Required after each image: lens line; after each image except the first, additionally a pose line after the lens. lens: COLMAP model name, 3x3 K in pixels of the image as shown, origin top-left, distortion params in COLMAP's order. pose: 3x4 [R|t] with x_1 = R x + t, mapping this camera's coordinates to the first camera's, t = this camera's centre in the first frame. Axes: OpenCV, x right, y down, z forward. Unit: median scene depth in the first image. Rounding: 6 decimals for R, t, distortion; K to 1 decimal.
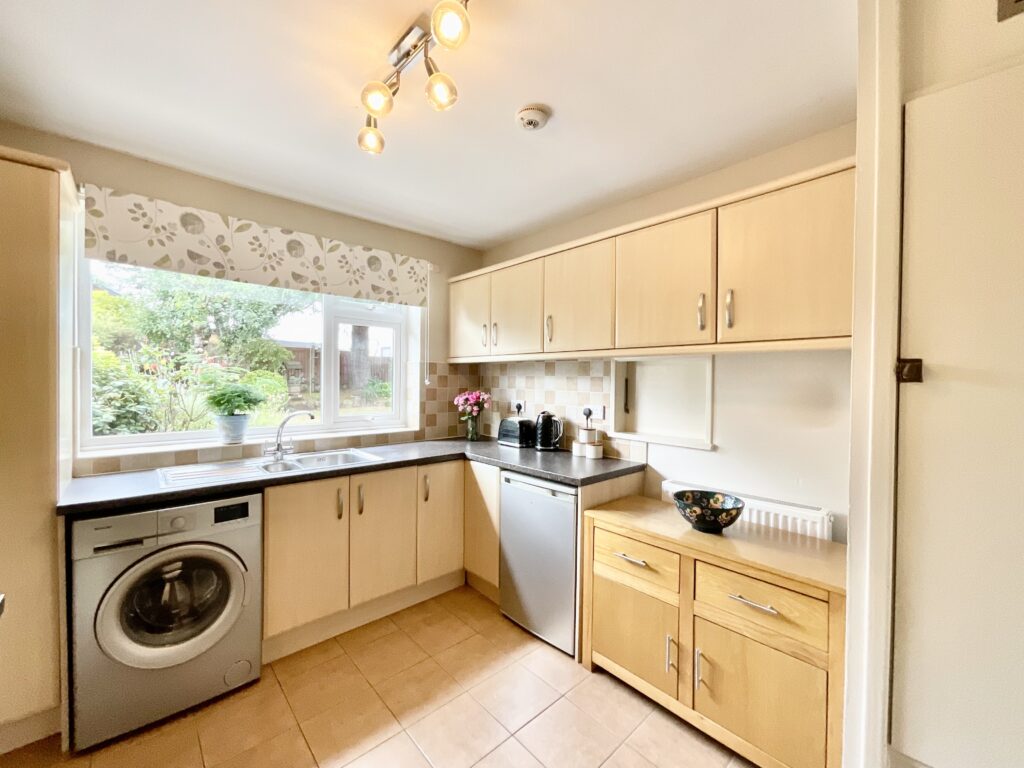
lens RADIAL K [[419.3, 0, 553.8], [0, 419.3, 377.2], [0, 0, 1]] dist [0.006766, -0.000015]
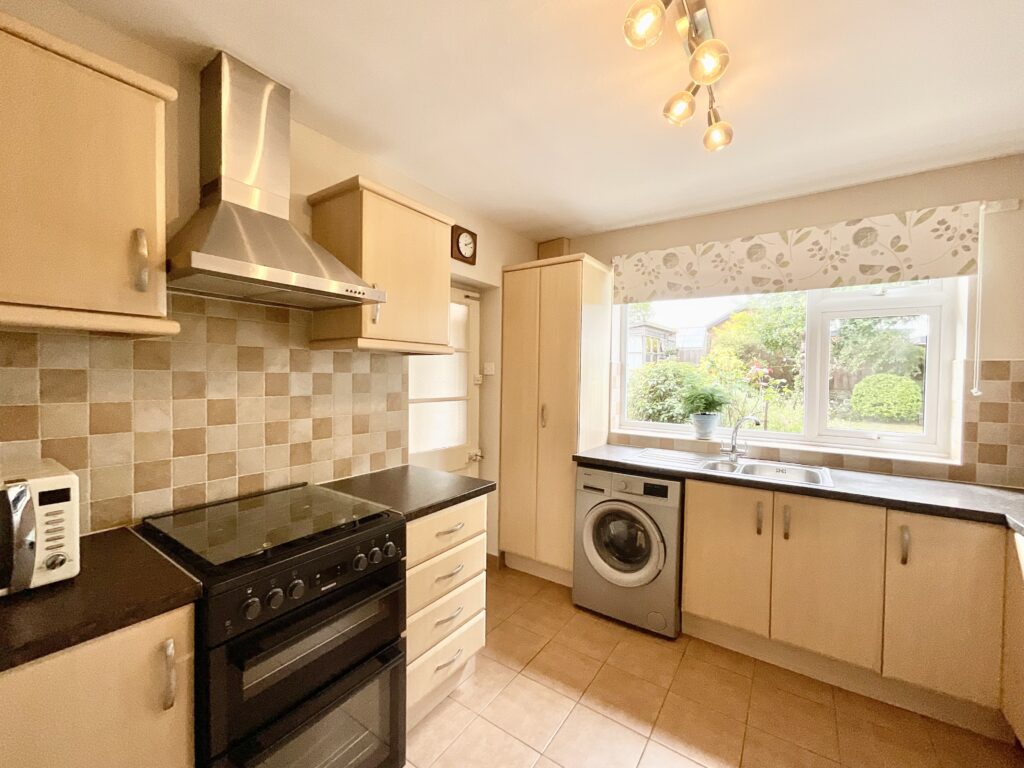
lens RADIAL K [[419.3, 0, 512.7], [0, 419.3, 386.6], [0, 0, 1]] dist [0.006766, -0.000015]
pose [[0.188475, 0.015242, -0.981960, 0.249433], [-0.011406, 0.999846, 0.013331, 0.003696], [0.982012, 0.008687, 0.188620, 0.243493]]
